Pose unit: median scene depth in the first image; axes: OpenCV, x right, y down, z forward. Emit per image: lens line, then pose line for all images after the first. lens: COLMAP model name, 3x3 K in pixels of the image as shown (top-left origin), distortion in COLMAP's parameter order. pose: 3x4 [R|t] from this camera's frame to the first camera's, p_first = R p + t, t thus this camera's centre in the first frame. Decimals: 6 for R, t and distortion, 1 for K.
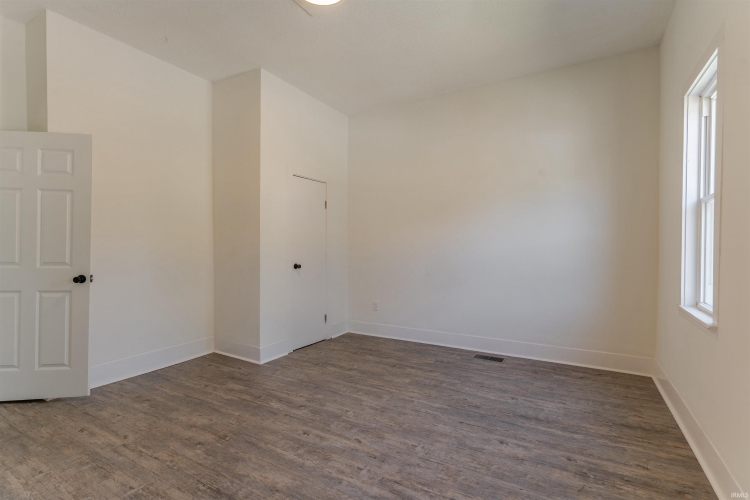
lens RADIAL K [[355.0, 0, 373.6], [0, 355.0, 249.8], [0, 0, 1]] dist [0.000966, 0.000650]
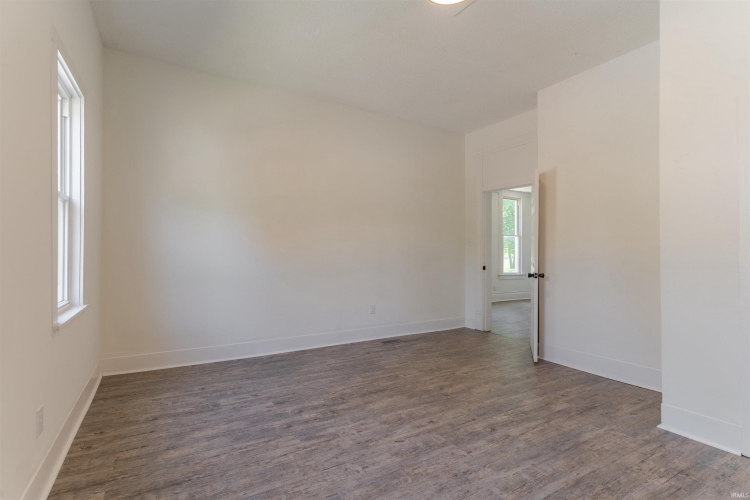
lens RADIAL K [[365.2, 0, 376.5], [0, 365.2, 249.4], [0, 0, 1]] dist [0.002161, 0.000848]
pose [[-0.481437, -0.014145, -0.876367, 0.703555], [-0.013572, 0.999870, -0.008683, 0.001782], [0.876376, 0.007714, -0.481566, 1.115839]]
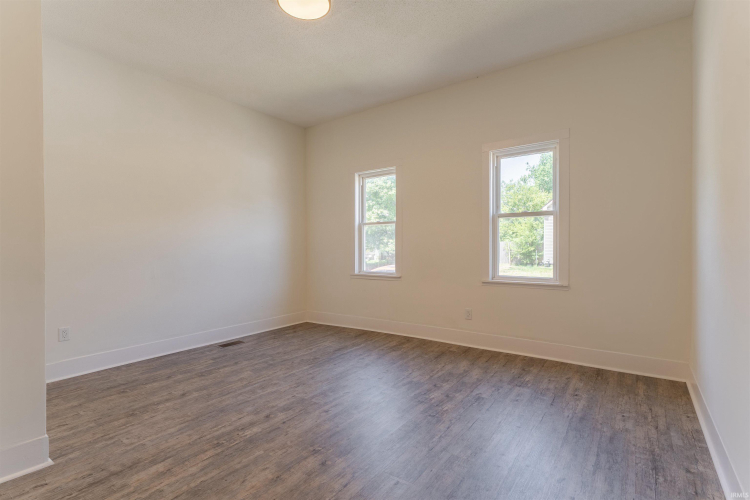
lens RADIAL K [[355.0, 0, 373.6], [0, 355.0, 249.8], [0, 0, 1]] dist [0.000966, 0.000650]
pose [[0.108491, -0.013734, 0.994003, -1.033210], [0.013458, 0.999833, 0.012345, -0.004773], [-0.994006, 0.012037, 0.108658, 0.582433]]
